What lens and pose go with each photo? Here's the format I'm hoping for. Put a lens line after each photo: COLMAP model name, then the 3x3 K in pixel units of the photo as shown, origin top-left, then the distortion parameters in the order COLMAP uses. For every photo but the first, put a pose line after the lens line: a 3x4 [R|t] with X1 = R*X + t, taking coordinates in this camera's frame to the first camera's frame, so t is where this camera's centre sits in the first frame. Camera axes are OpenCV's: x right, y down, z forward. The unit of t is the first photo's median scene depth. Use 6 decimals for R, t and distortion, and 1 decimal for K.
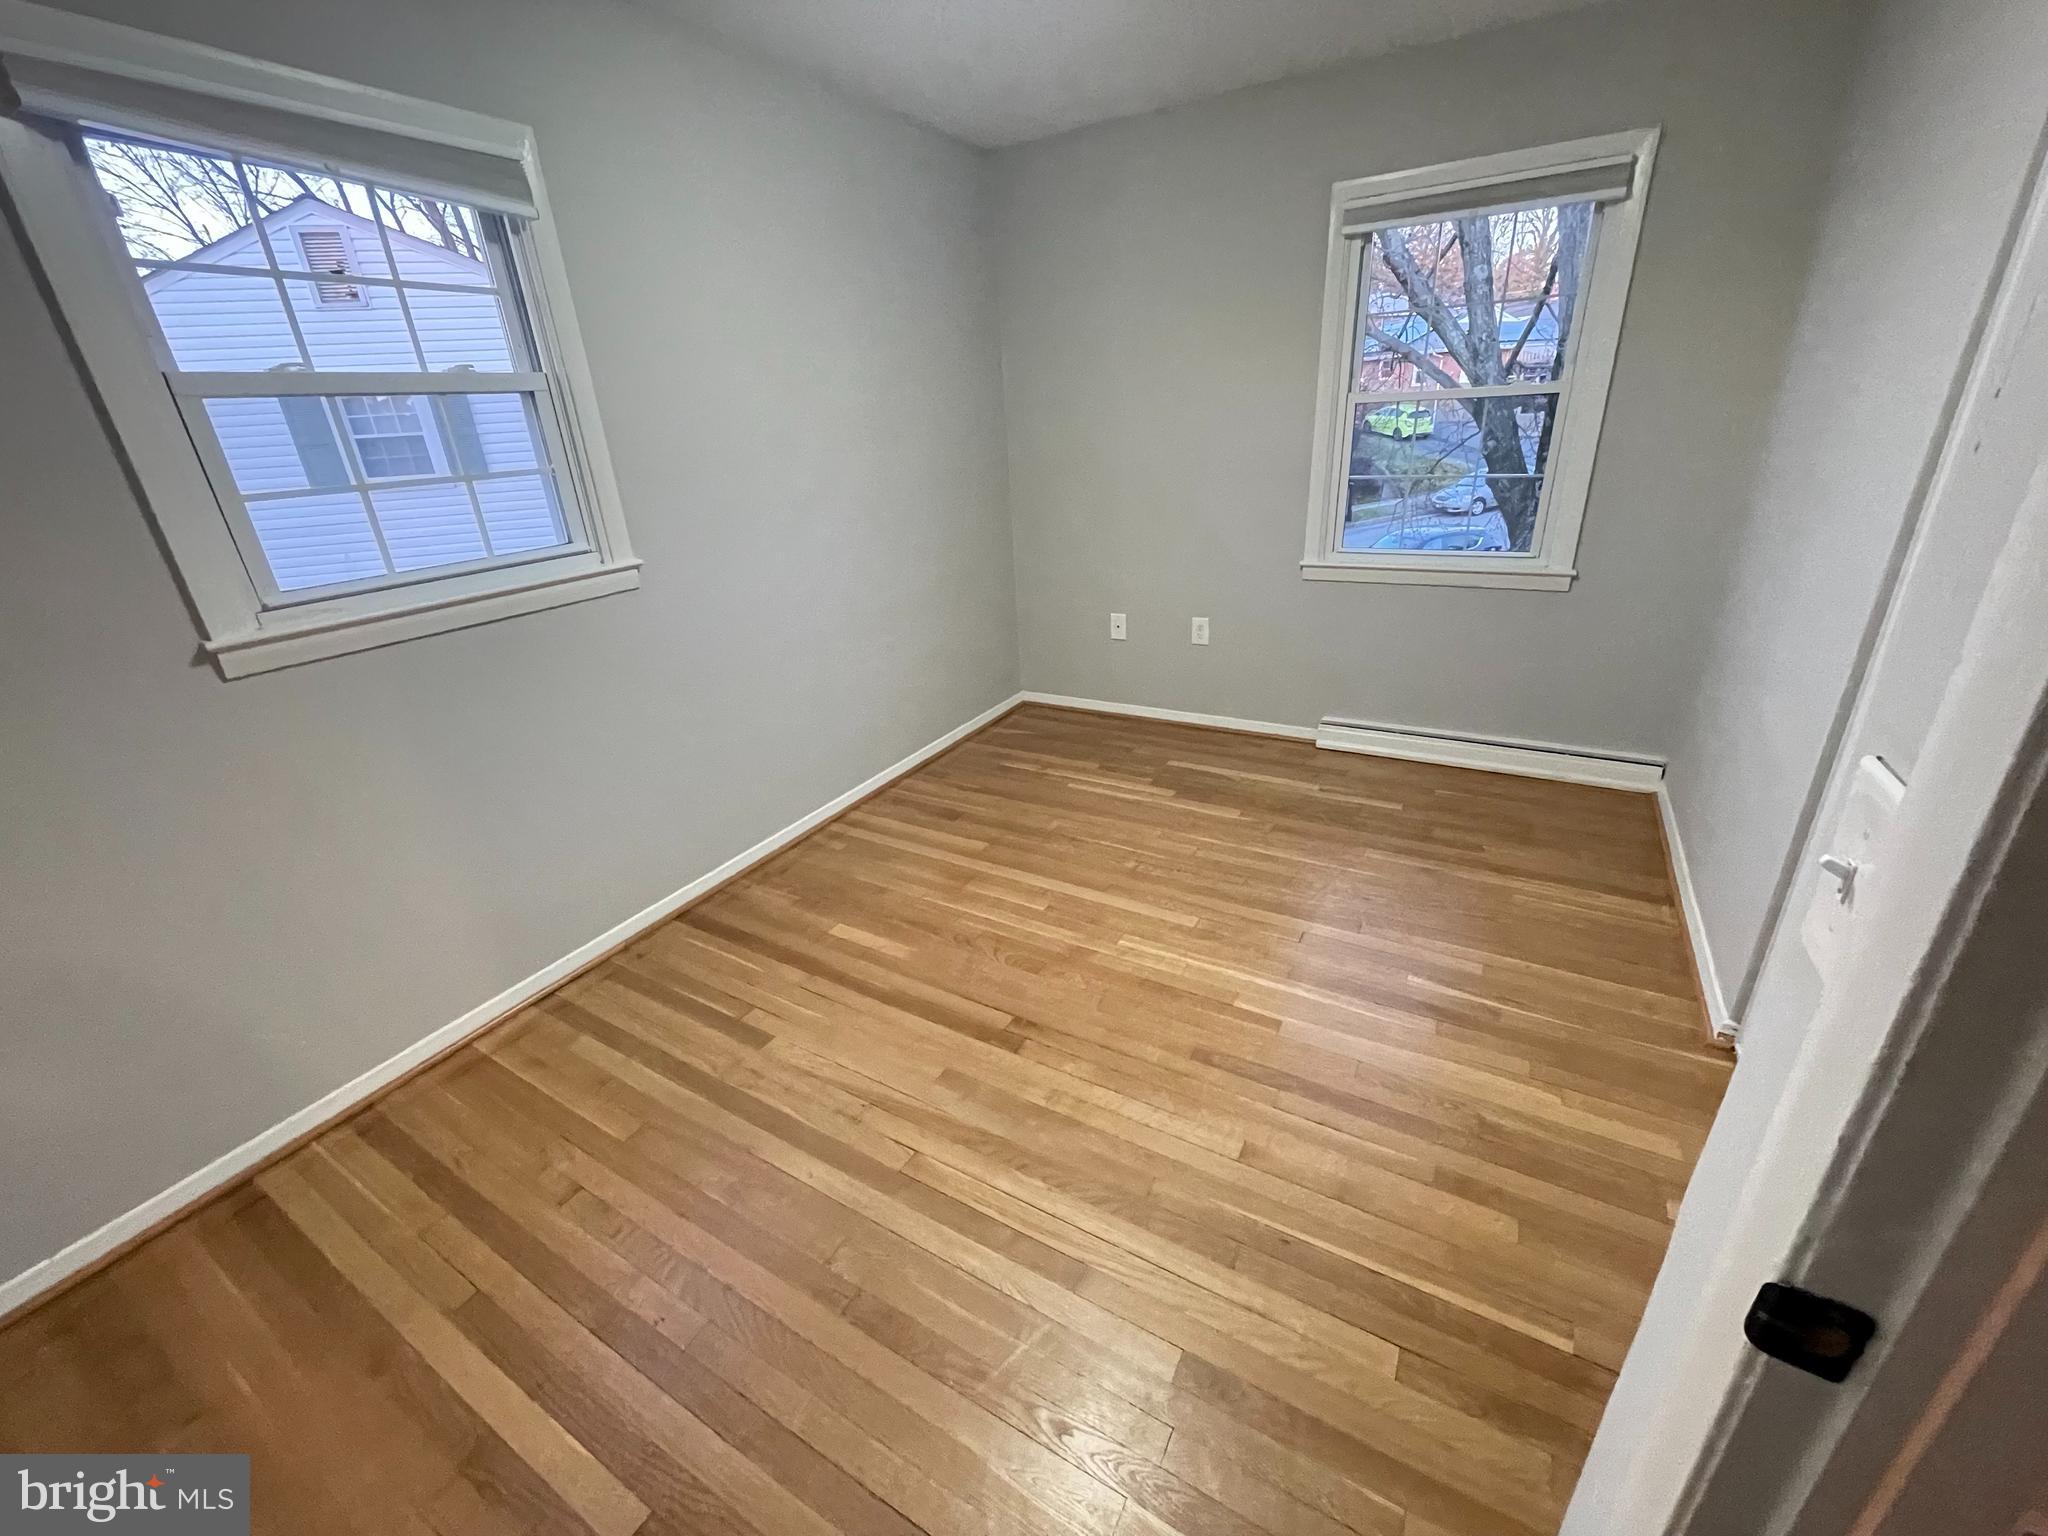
lens RADIAL K [[818.4, 0, 1008.6], [0, 818.4, 755.0], [0, 0, 1]] dist [0.000845, -0.000436]
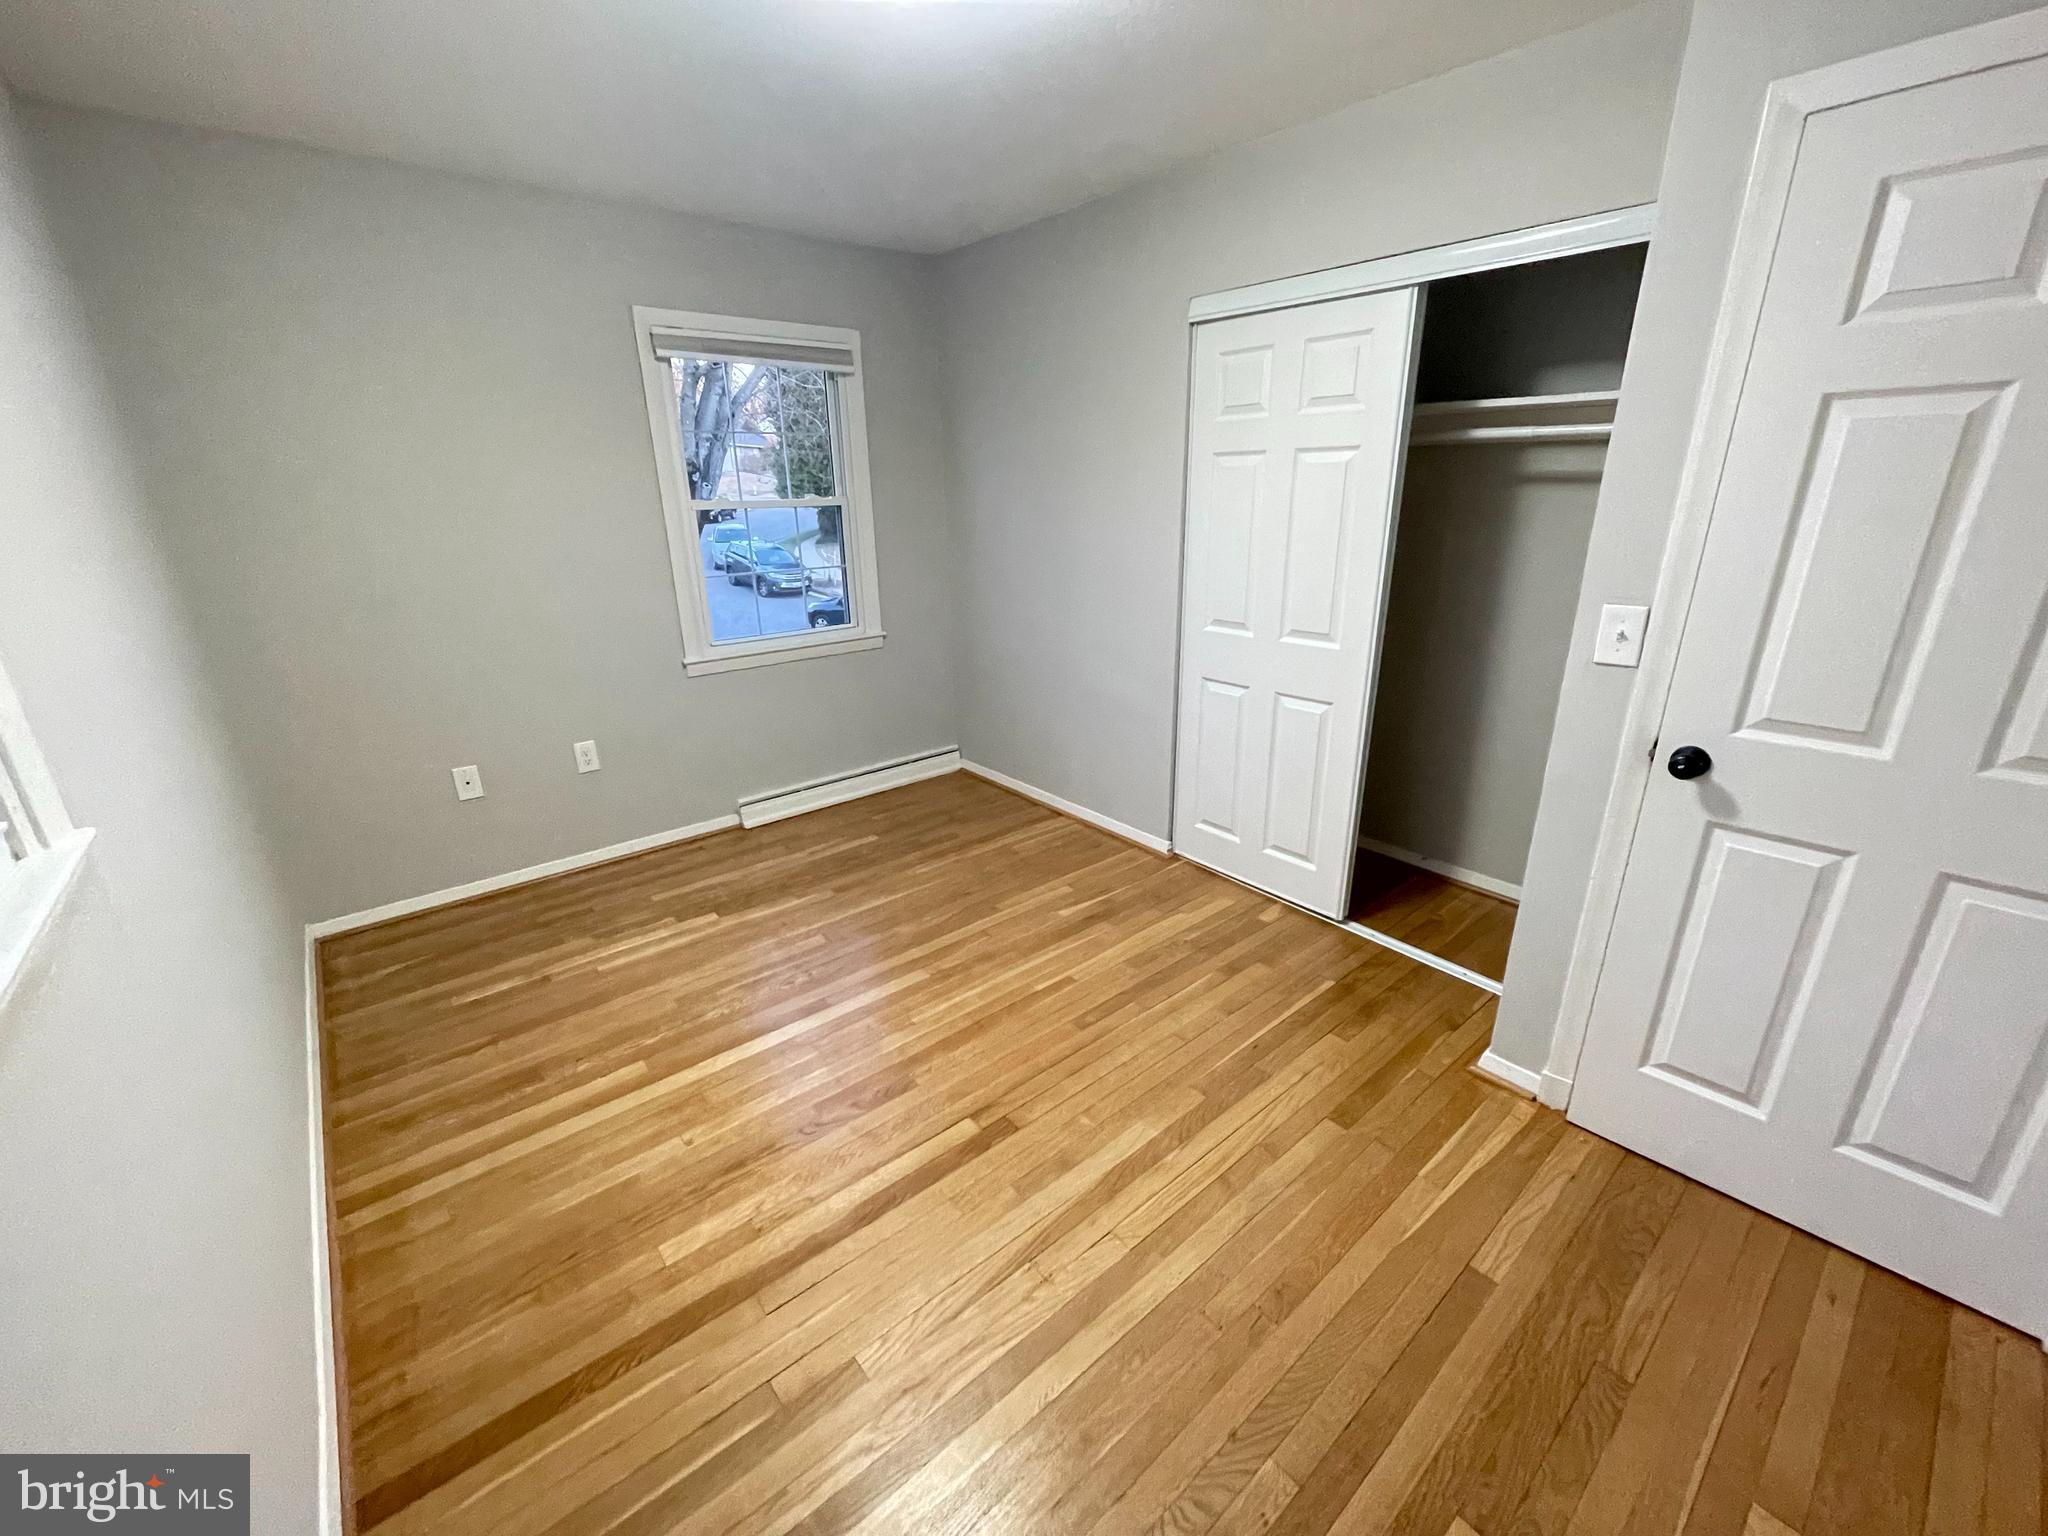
lens RADIAL K [[818.4, 0, 1032.3], [0, 818.4, 755.3], [0, 0, 1]] dist [0.000845, -0.000436]
pose [[0.337859, -0.250939, 0.907128, -0.506985], [0.359161, 0.925243, 0.122181, -0.113012], [-0.869974, 0.284525, 0.402730, 0.296992]]
